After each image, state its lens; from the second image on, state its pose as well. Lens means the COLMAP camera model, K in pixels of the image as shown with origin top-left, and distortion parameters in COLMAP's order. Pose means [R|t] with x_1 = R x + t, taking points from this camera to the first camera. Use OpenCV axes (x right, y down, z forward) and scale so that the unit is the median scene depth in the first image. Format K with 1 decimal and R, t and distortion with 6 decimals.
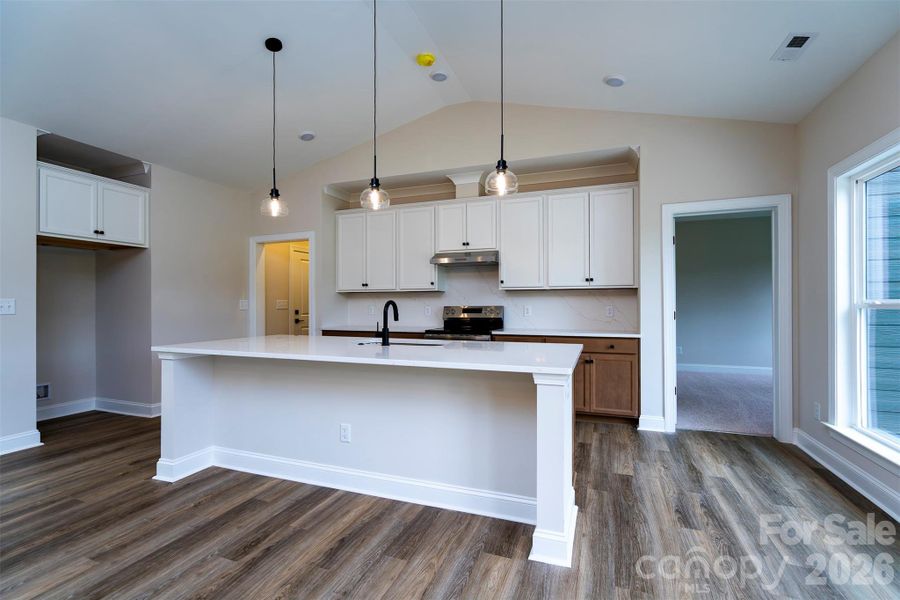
lens RADIAL K [[414.1, 0, 439.5], [0, 414.1, 302.9], [0, 0, 1]] dist [0.000218, 0.000715]
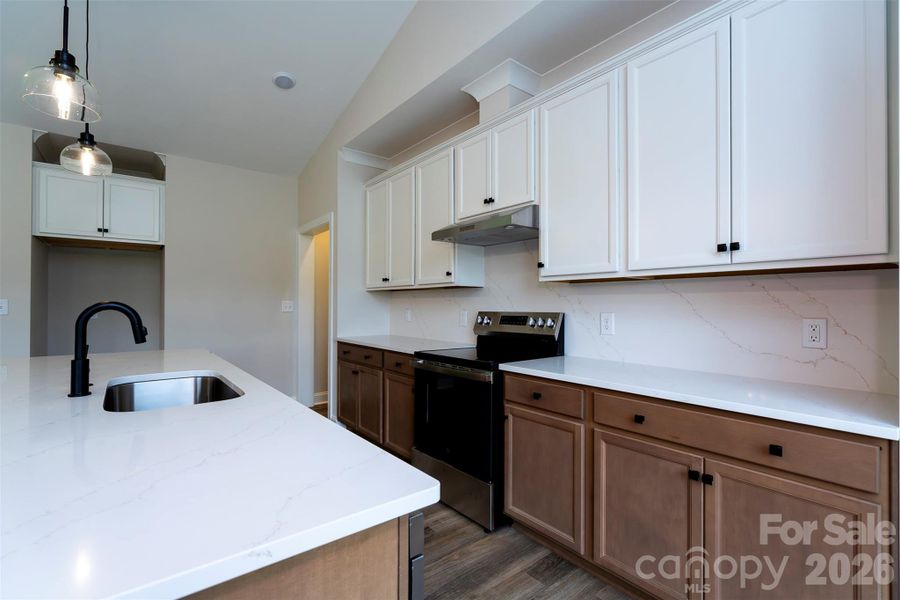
lens RADIAL K [[408.4, 0, 450.0], [0, 408.4, 300.0], [0, 0, 1]] dist [-0.003201, 0.000144]
pose [[0.858888, 0.000835, -0.512164, 0.417617], [-0.006416, 0.999938, -0.009129, -0.004195], [0.512124, 0.011127, 0.858839, 0.697653]]
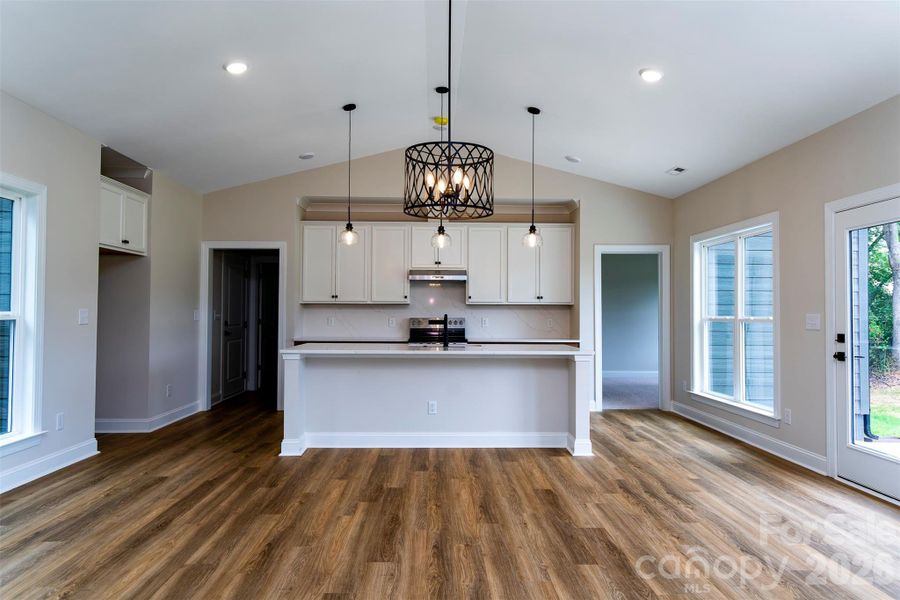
lens RADIAL K [[590.7, 0, 450.0], [0, 590.7, 300.0], [0, 0, 1]] dist [0.030070, 0.002105]
pose [[0.920243, 0.017013, 0.390978, -0.742290], [-0.008831, 0.999703, -0.022715, -0.006499], [-0.391248, 0.017450, 0.920120, -0.684588]]
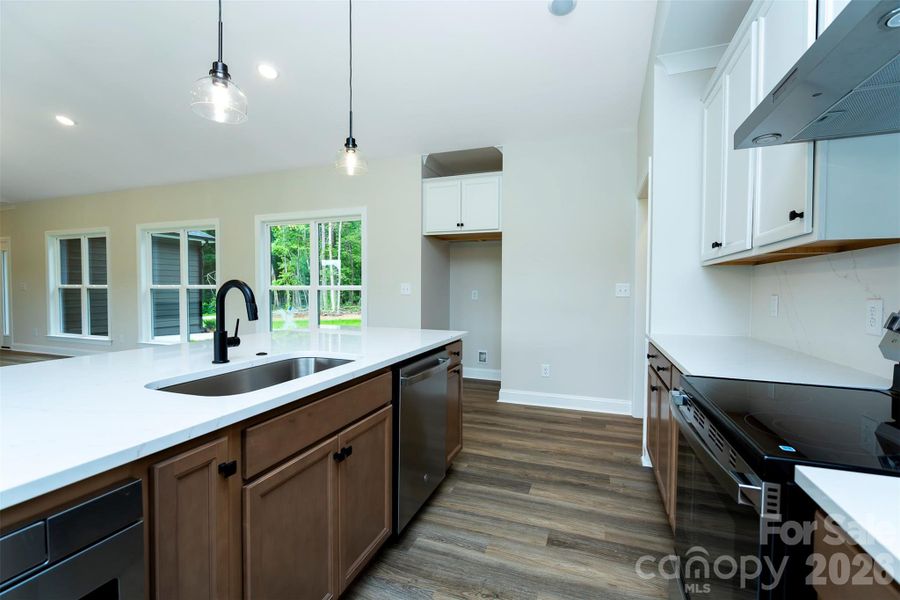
lens RADIAL K [[402.7, 0, 450.0], [0, 402.7, 300.0], [0, 0, 1]] dist [-0.002874, 0.000610]
pose [[0.016475, 0.032702, -0.999329, 0.351226], [-0.005309, 0.999454, 0.032619, 0.001982], [0.999850, 0.004768, 0.016639, 1.101743]]
